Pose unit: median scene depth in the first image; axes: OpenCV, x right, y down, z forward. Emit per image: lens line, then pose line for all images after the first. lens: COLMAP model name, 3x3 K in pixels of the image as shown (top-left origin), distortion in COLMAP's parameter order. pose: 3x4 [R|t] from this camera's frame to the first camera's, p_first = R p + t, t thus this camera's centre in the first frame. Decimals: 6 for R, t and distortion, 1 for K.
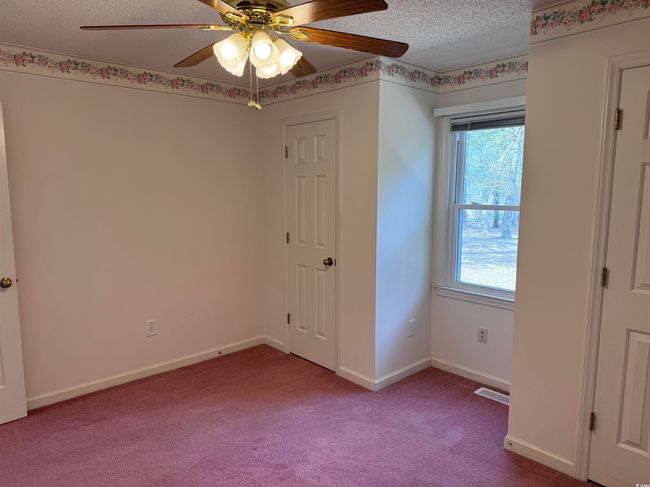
lens RADIAL K [[456.1, 0, 323.1], [0, 456.1, 246.6], [0, 0, 1]] dist [0.082753, -0.099419]
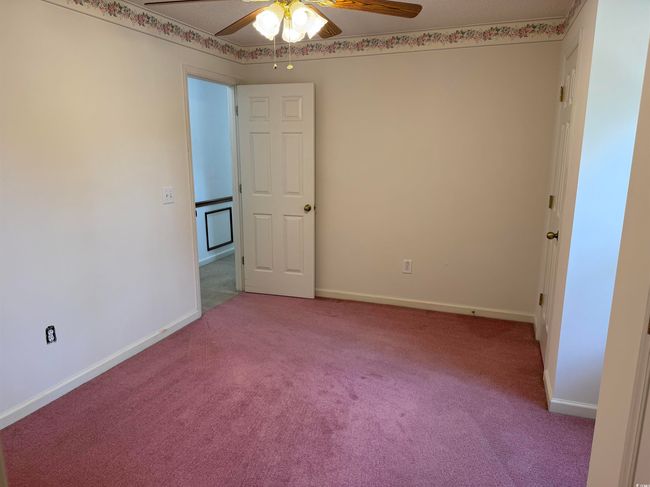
lens RADIAL K [[456.1, 0, 323.1], [0, 456.1, 246.6], [0, 0, 1]] dist [0.082753, -0.099419]
pose [[0.448523, 0.191199, -0.873081, 0.599038], [-0.115947, 0.981043, 0.155277, -0.029333], [0.886219, 0.031586, 0.462189, 0.325546]]
